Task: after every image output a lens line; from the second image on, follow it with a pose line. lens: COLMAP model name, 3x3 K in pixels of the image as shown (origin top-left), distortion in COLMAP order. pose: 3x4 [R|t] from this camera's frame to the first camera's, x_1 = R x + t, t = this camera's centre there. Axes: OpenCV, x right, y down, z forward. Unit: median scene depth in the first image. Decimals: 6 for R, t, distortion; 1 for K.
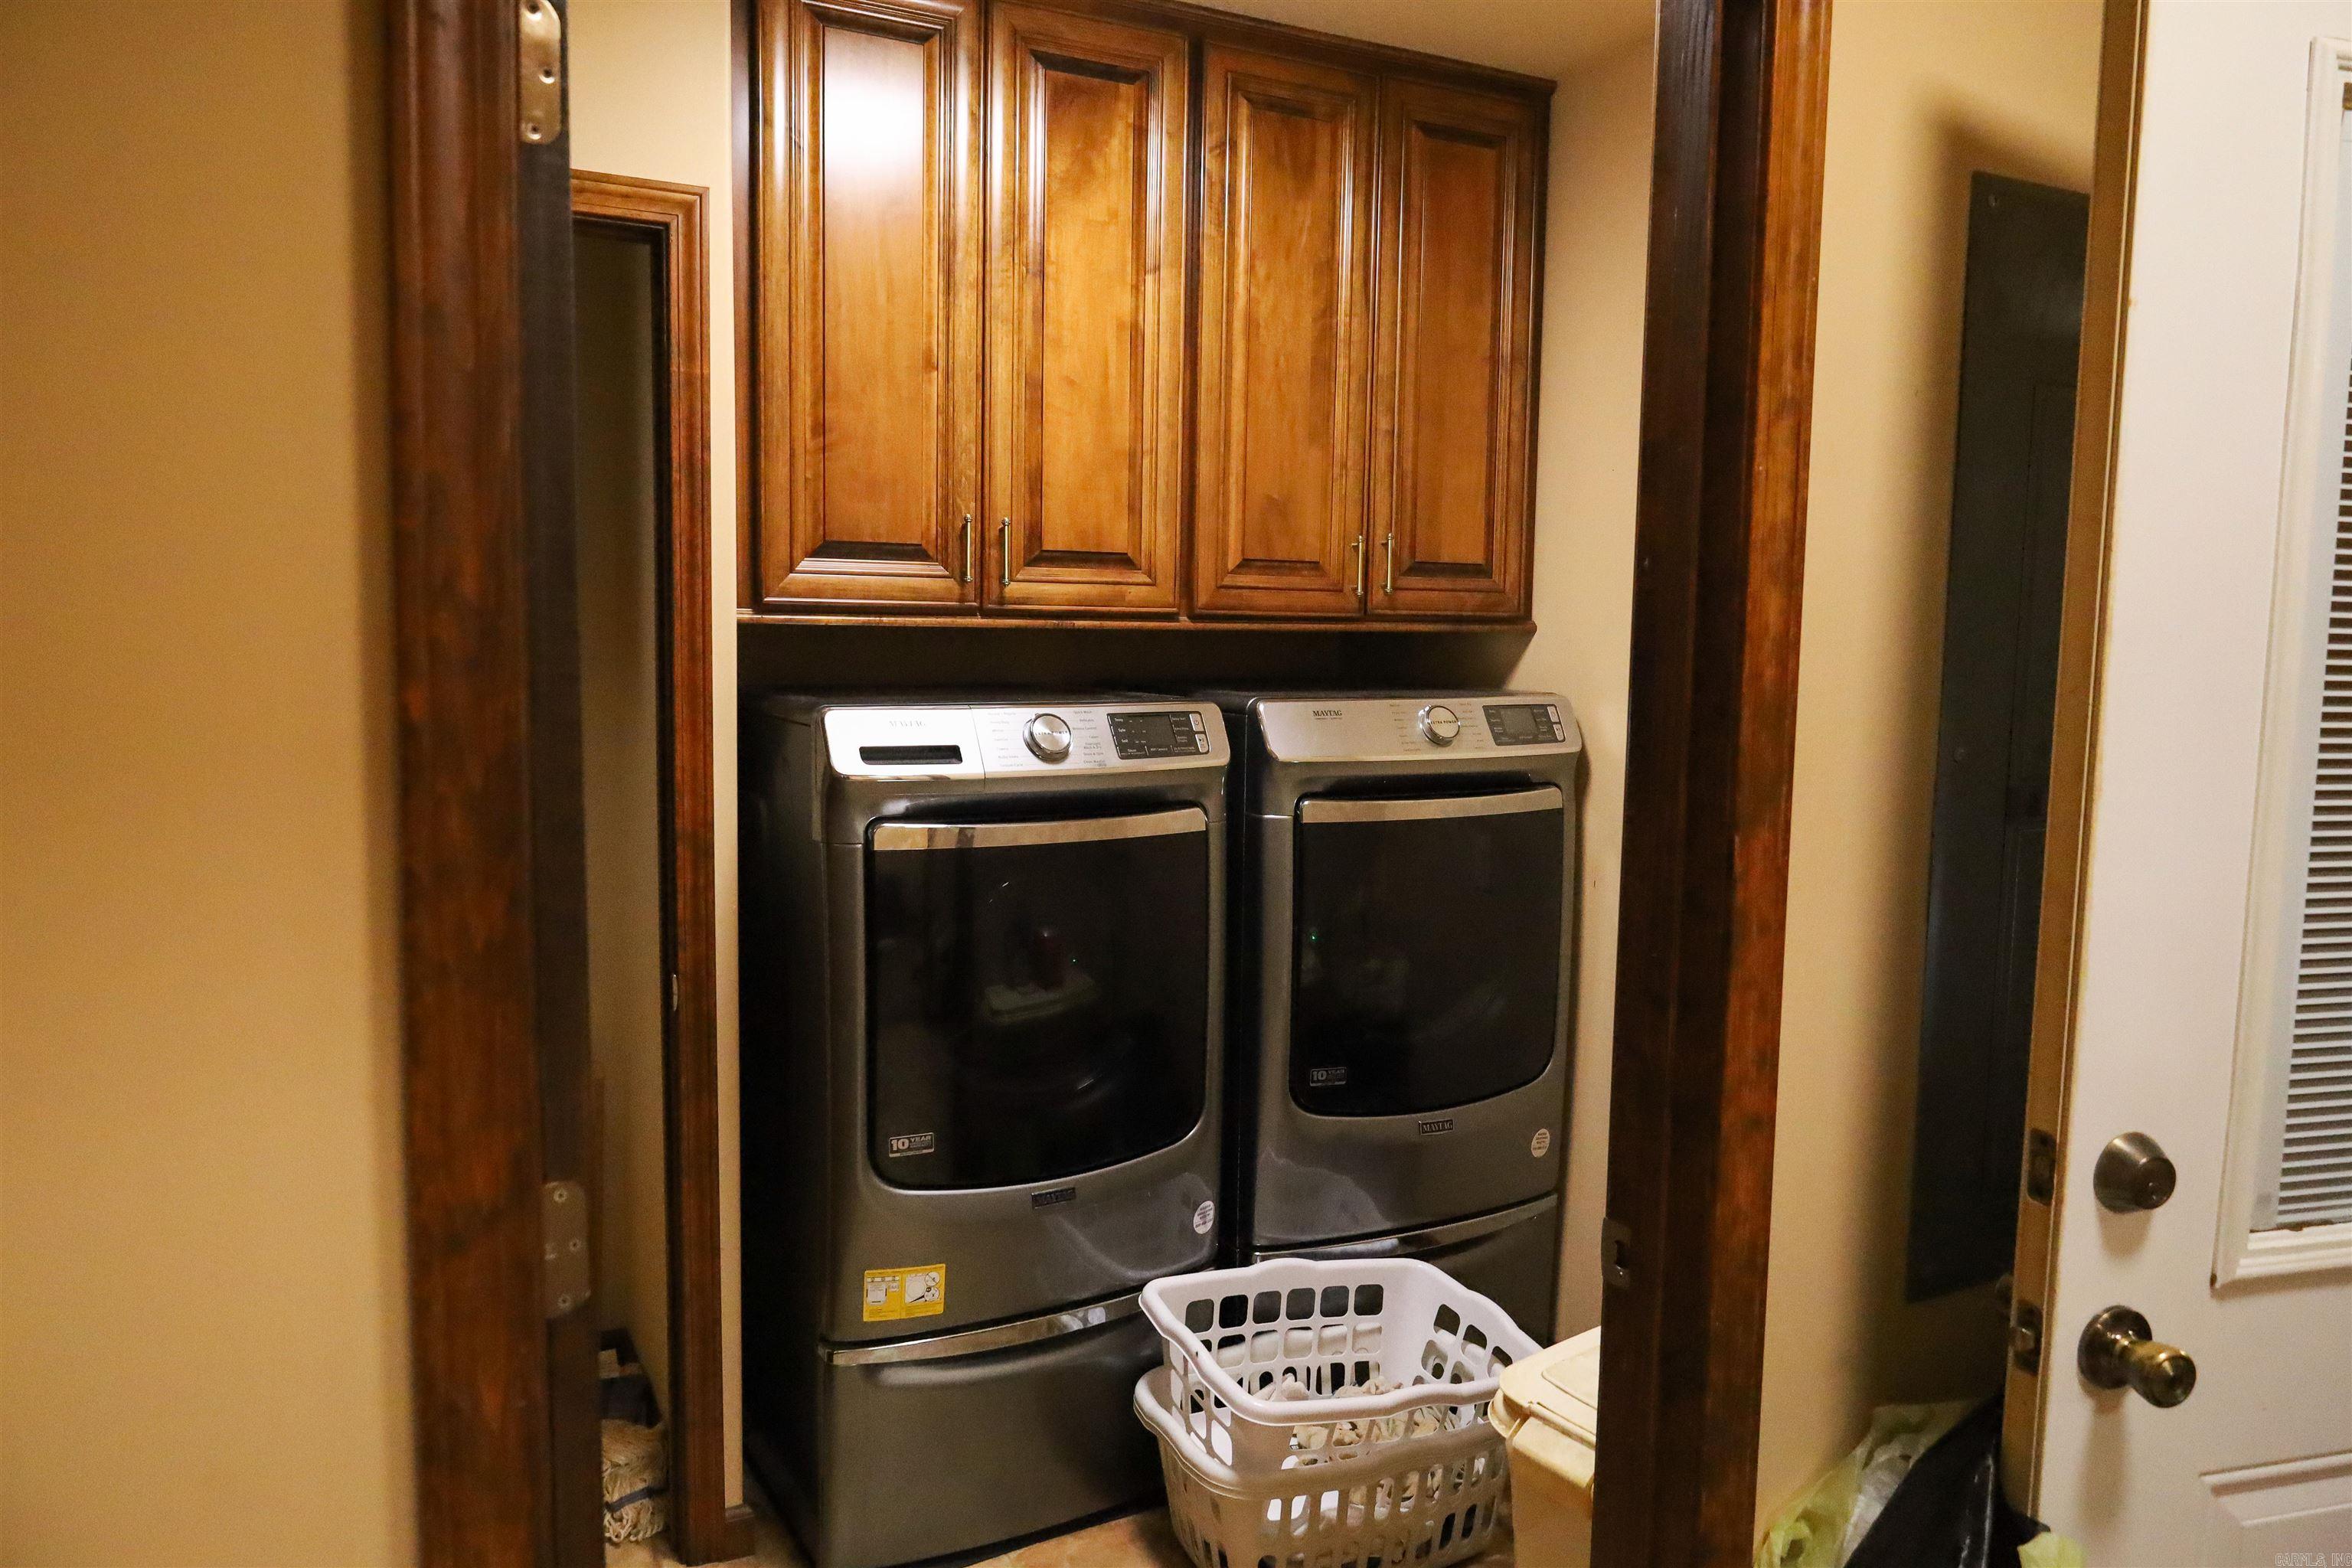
lens RADIAL K [[1600.3, 0, 1187.3], [0, 1600.3, 786.6], [0, 0, 1]] dist [-0.006440, -0.004147]
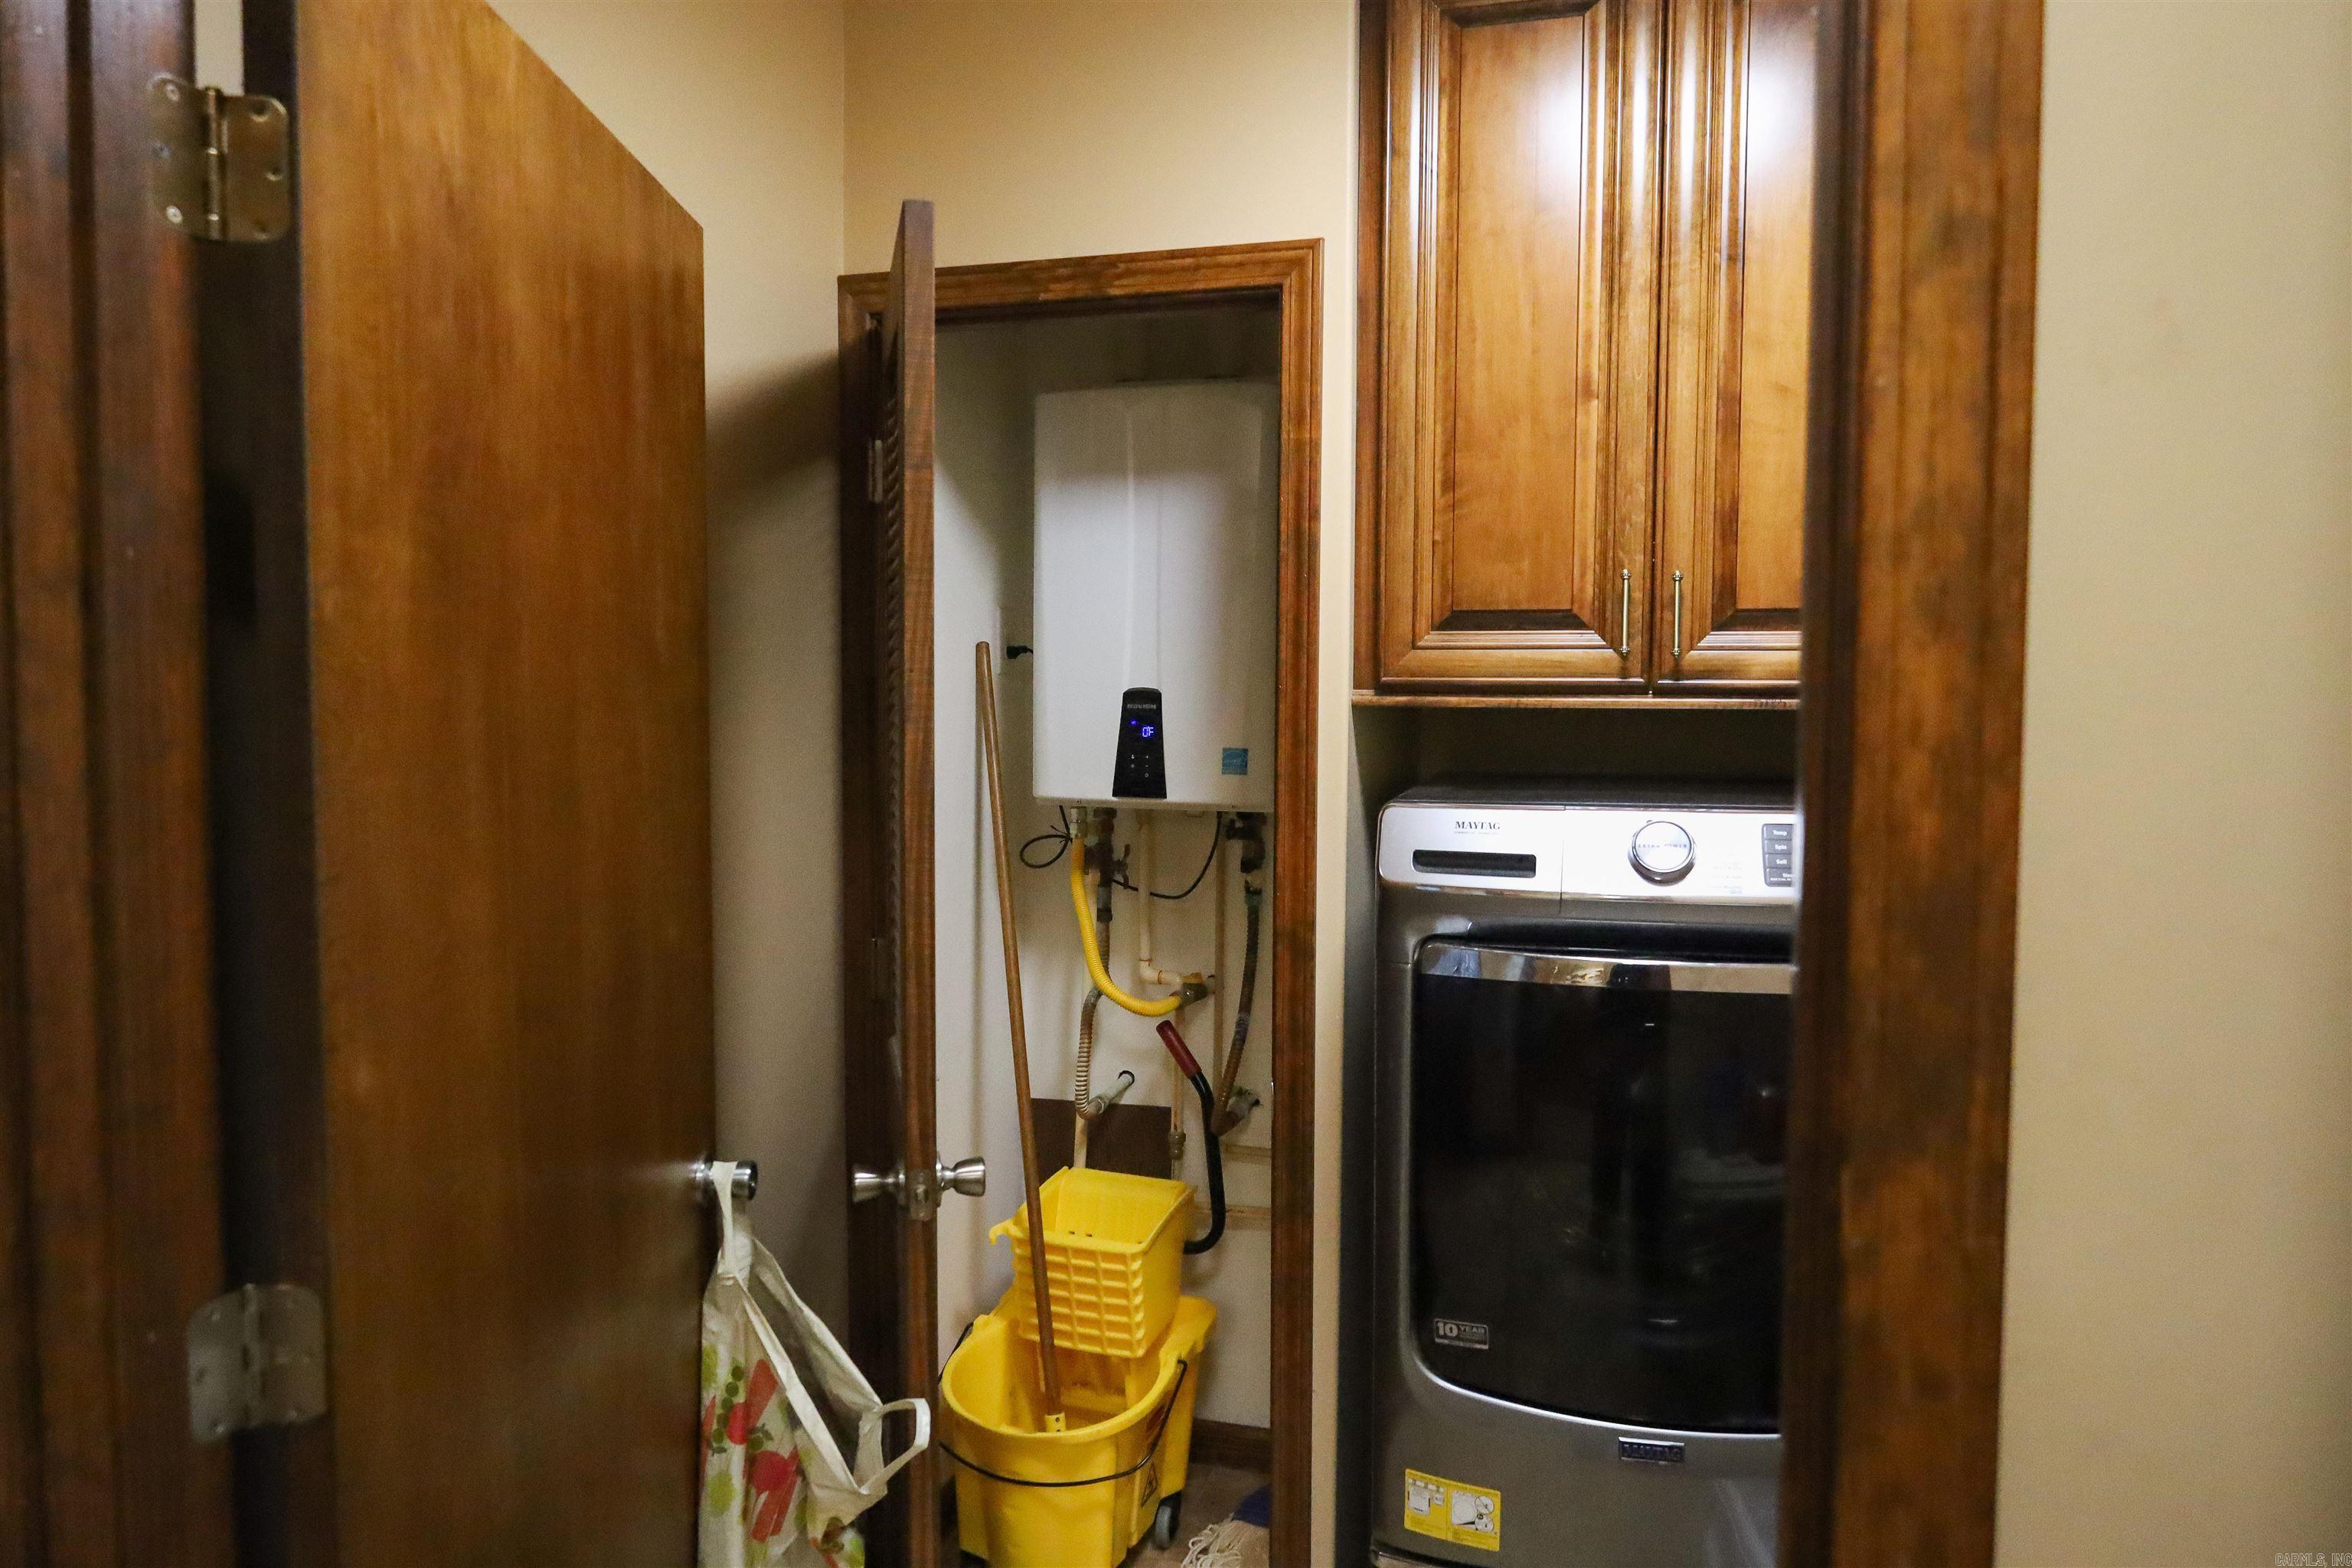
lens RADIAL K [[1600.3, 0, 1187.3], [0, 1600.3, 786.6], [0, 0, 1]] dist [-0.006440, -0.004147]
pose [[0.715161, 0.030725, -0.698284, 0.283716], [-0.062219, 0.997866, -0.019815, -0.031952], [0.696185, 0.057618, 0.715546, 0.282563]]
